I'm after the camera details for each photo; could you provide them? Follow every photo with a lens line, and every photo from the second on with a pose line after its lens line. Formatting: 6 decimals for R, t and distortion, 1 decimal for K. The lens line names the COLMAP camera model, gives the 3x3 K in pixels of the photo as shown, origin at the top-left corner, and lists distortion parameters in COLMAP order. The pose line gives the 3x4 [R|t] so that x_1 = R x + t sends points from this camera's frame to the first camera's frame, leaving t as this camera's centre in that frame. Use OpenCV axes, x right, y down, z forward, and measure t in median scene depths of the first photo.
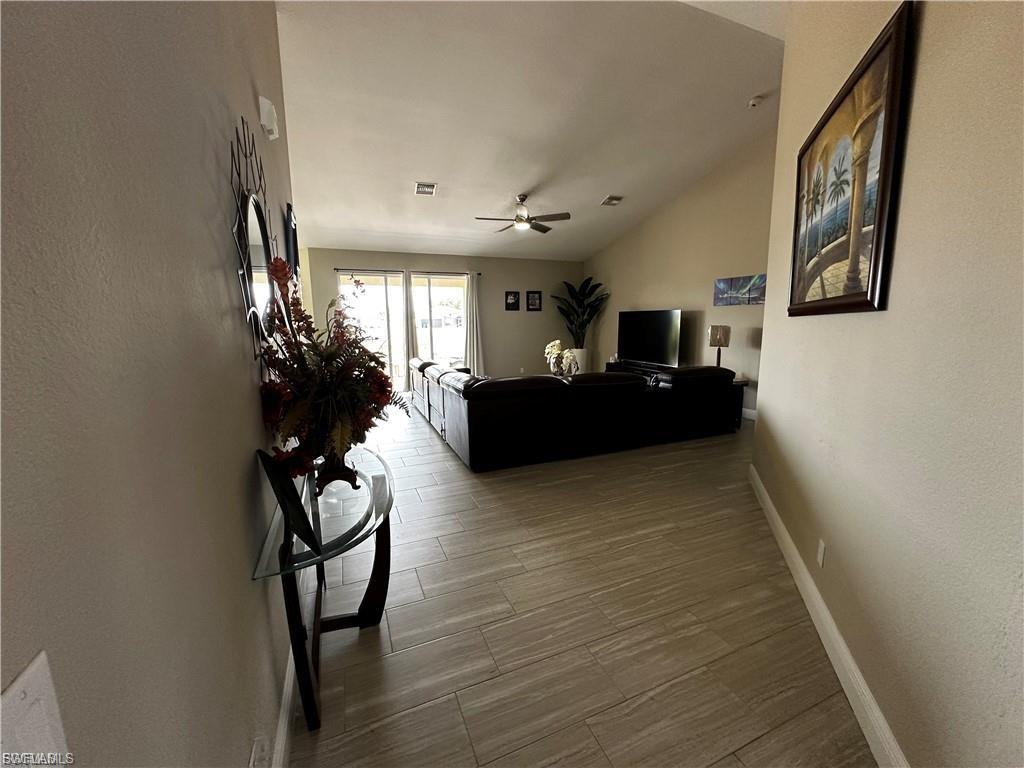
lens RADIAL K [[411.5, 0, 513.2], [0, 411.5, 382.3], [0, 0, 1]] dist [-0.002190, 0.000591]
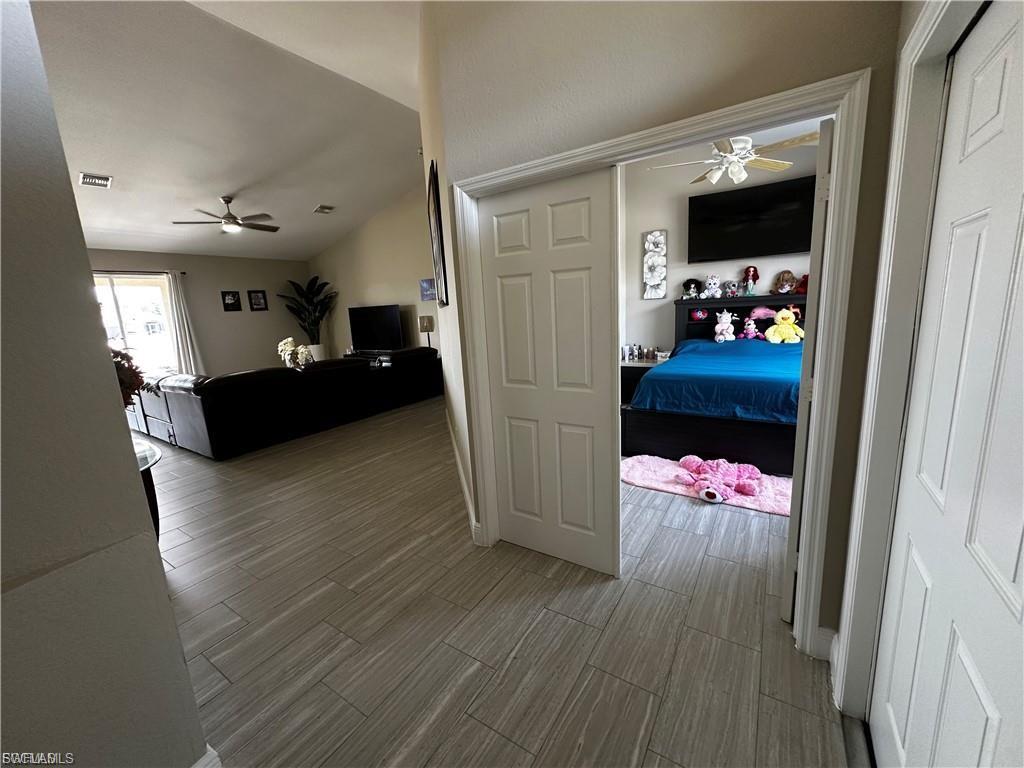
lens RADIAL K [[411.5, 0, 514.4], [0, 411.5, 381.6], [0, 0, 1]] dist [-0.002190, 0.000591]
pose [[0.827795, -0.138010, 0.543792, -0.004077], [0.131162, 0.990017, 0.051595, 0.029205], [-0.545484, 0.028615, 0.837633, -0.185188]]
